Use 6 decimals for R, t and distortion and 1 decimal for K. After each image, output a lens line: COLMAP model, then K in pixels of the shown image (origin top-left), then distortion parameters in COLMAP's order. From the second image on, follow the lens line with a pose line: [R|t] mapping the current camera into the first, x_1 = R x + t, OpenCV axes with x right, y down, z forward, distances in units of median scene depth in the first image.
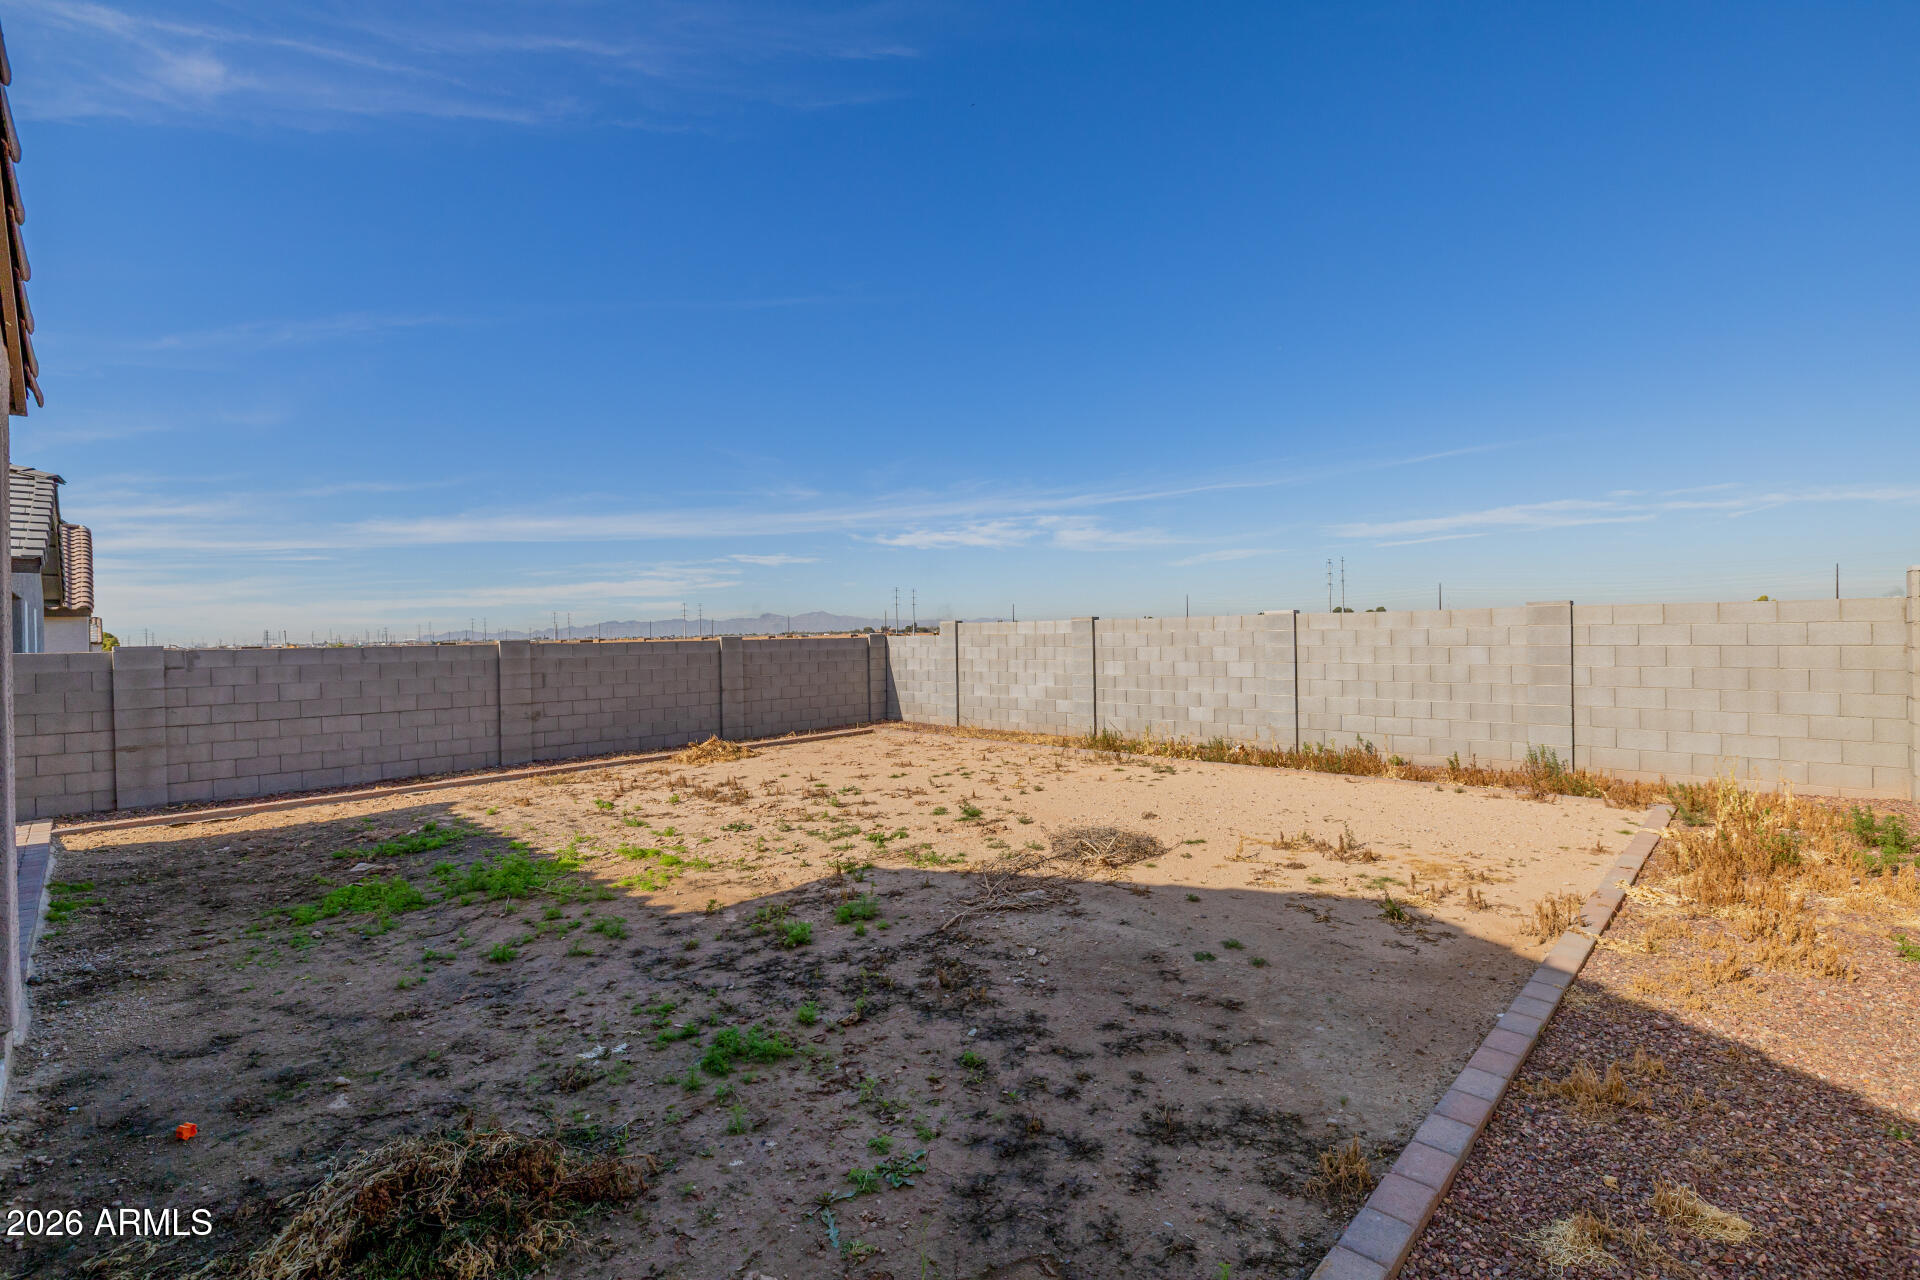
lens RADIAL K [[869.5, 0, 959.7], [0, 869.5, 637.7], [0, 0, 1]] dist [-0.004283, 0.000438]
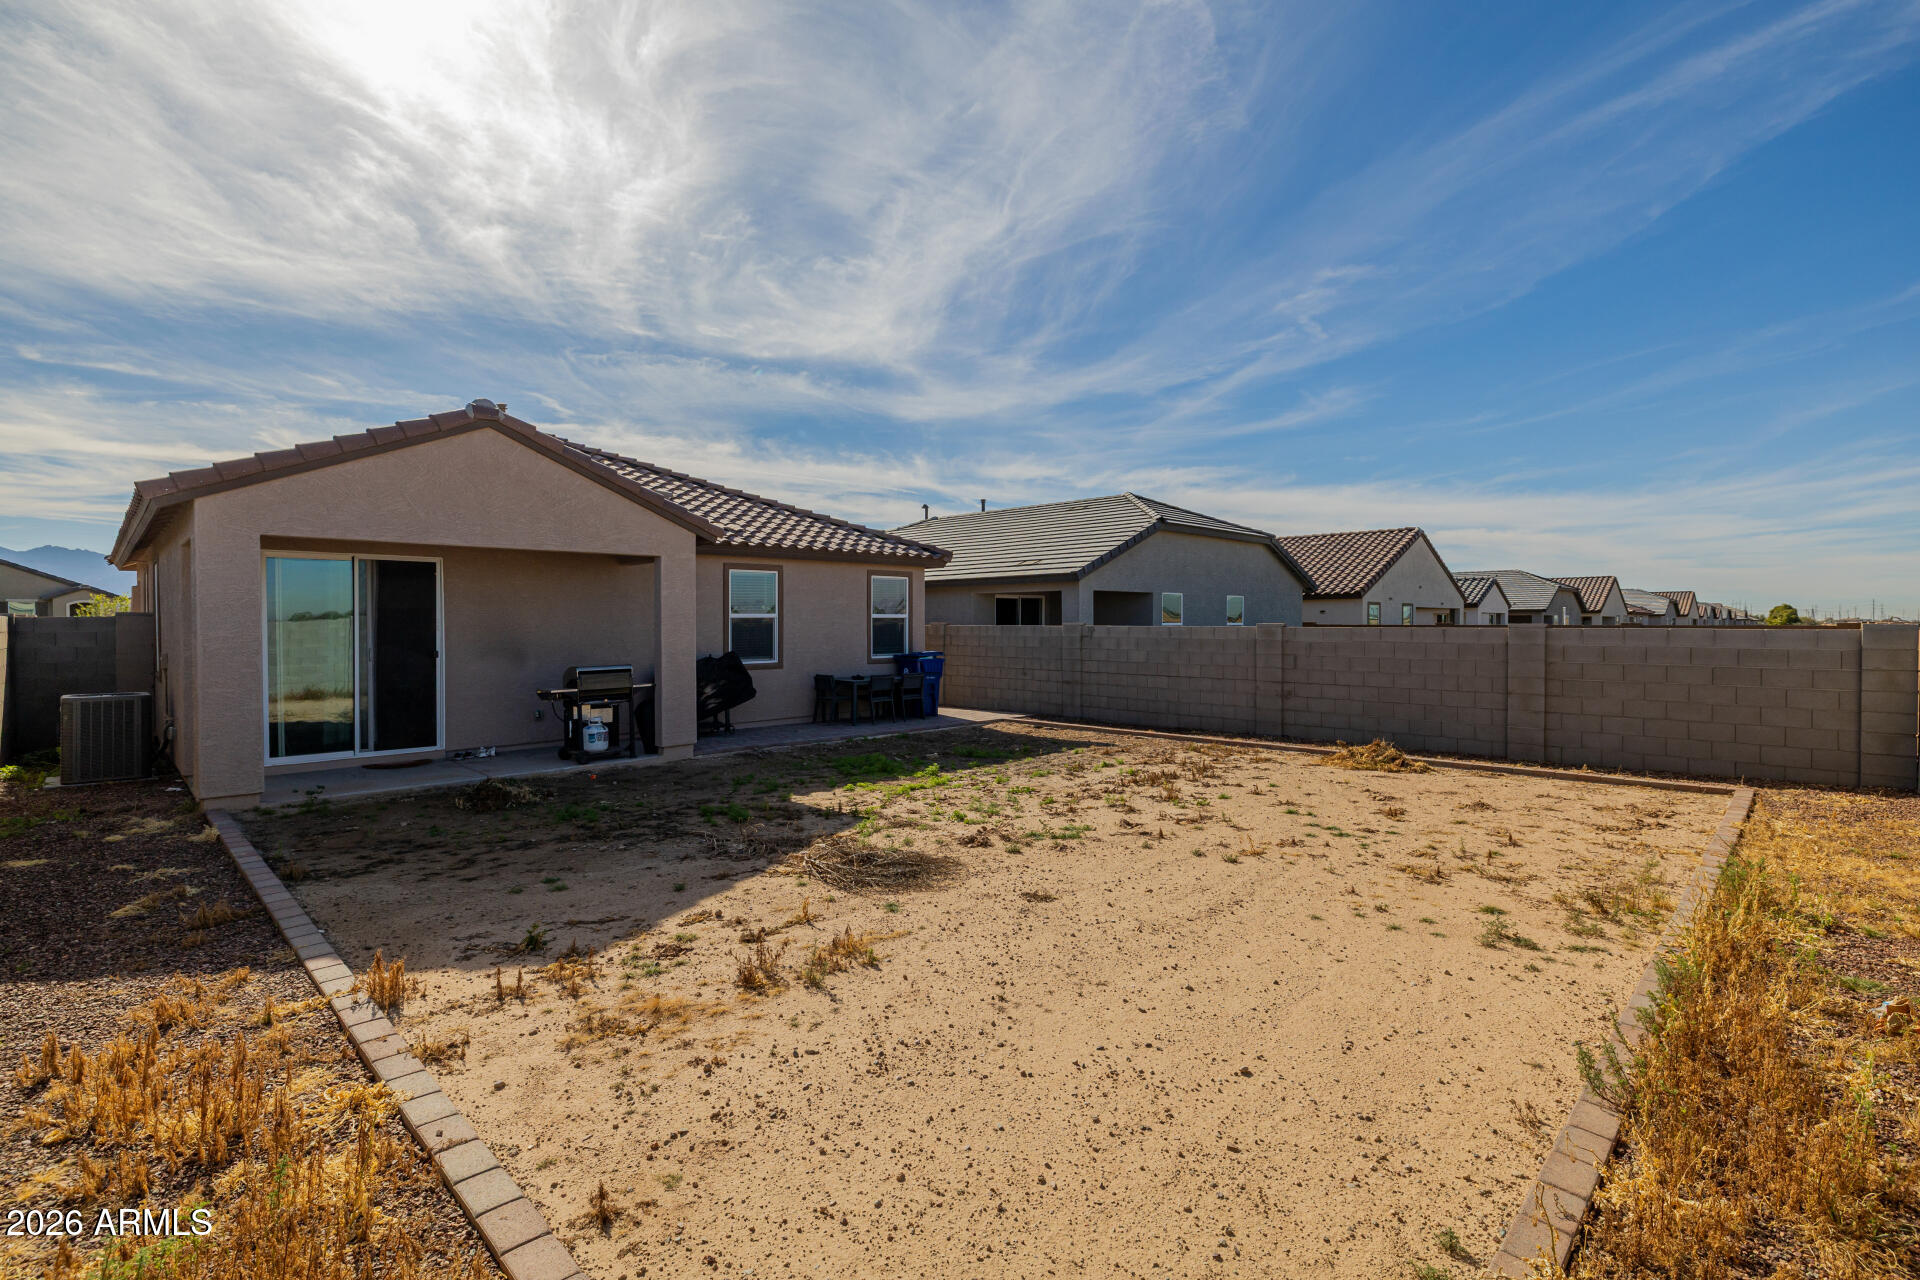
lens RADIAL K [[869.5, 0, 963.5], [0, 869.5, 635.6], [0, 0, 1]] dist [-0.004283, 0.000438]
pose [[-0.003274, 0.033966, -0.999418, 0.568378], [-0.004377, 0.999413, 0.033980, -0.016742], [0.999985, 0.004486, -0.003123, 0.588476]]
